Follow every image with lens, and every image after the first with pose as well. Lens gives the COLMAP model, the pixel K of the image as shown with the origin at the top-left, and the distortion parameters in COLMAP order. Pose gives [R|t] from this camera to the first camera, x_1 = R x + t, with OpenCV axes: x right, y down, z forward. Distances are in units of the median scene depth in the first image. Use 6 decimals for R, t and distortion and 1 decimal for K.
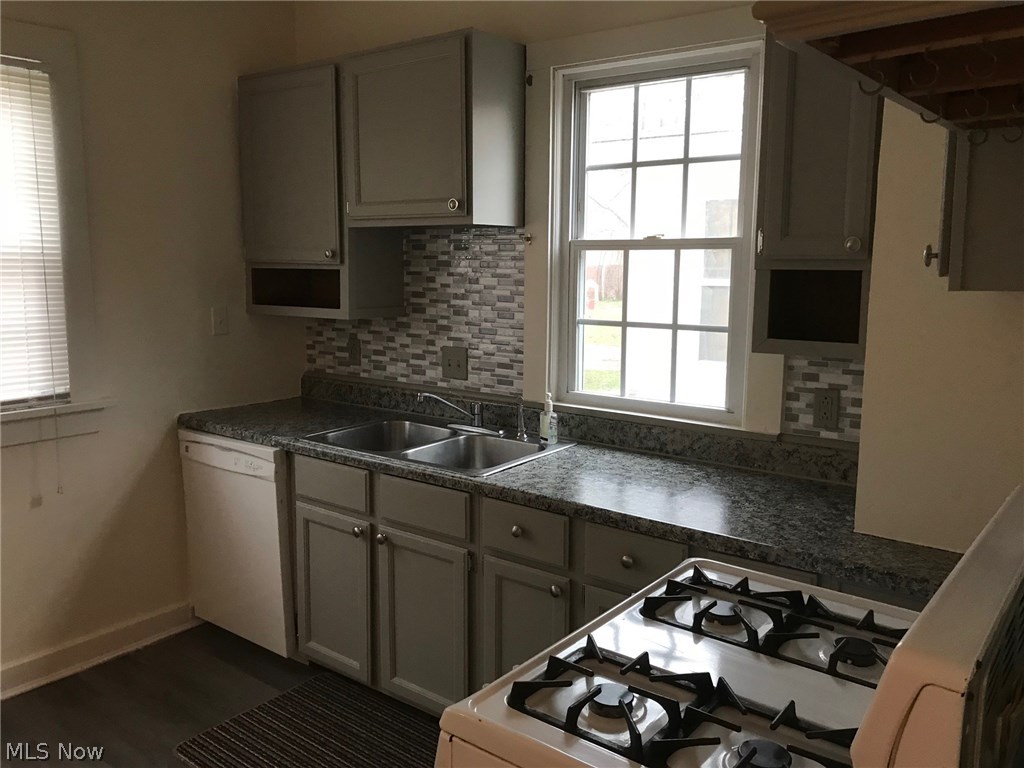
lens RADIAL K [[840.4, 0, 514.2], [0, 840.4, 381.1], [0, 0, 1]] dist [0.032650, -0.020083]
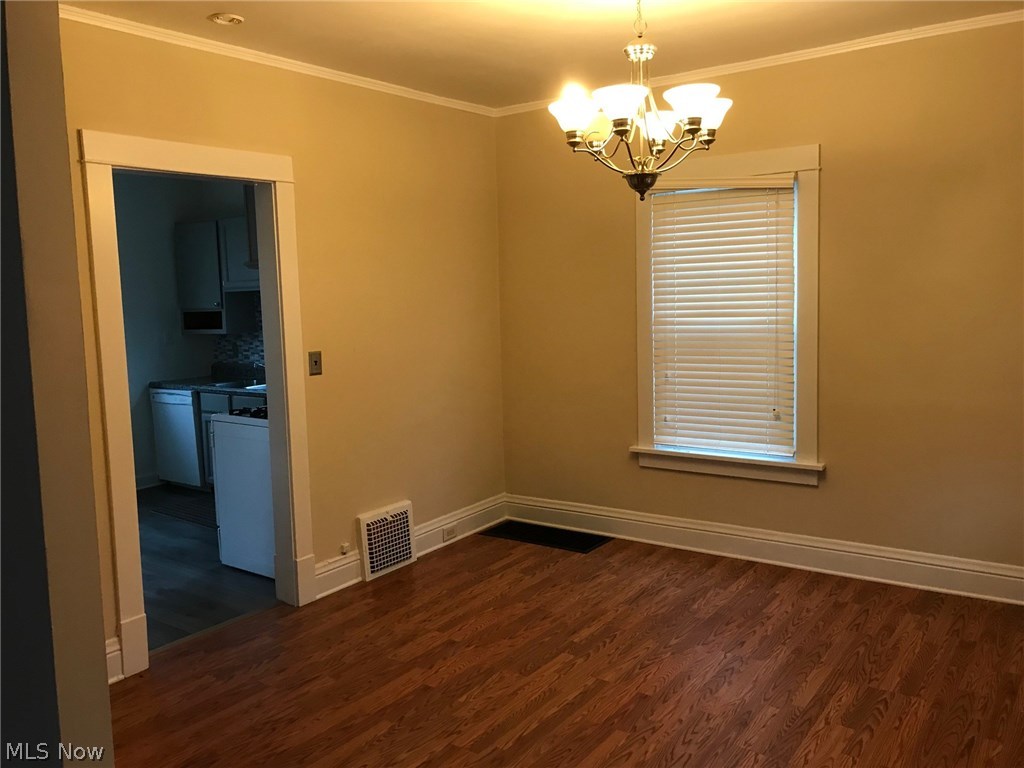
lens RADIAL K [[840.4, 0, 511.2], [0, 840.4, 382.7], [0, 0, 1]] dist [0.032650, -0.020083]
pose [[0.999018, -0.040506, 0.017949, 0.498267], [0.041228, 0.998271, -0.041892, 0.176137], [-0.016221, 0.042590, 0.998961, -1.195382]]
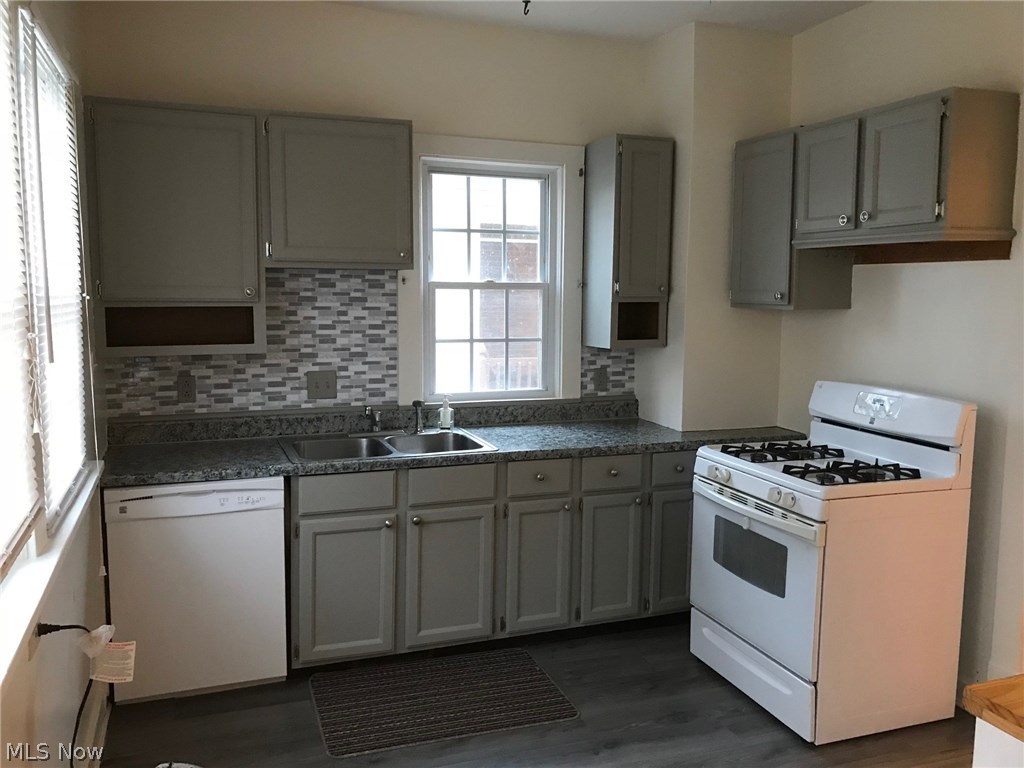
lens RADIAL K [[840.4, 0, 513.9], [0, 840.4, 386.3], [0, 0, 1]] dist [0.032650, -0.020083]
pose [[0.509697, -0.101125, 0.854390, -0.952966], [0.118336, 0.991870, 0.046803, -0.043862], [-0.852177, 0.077250, 0.517520, 0.182850]]
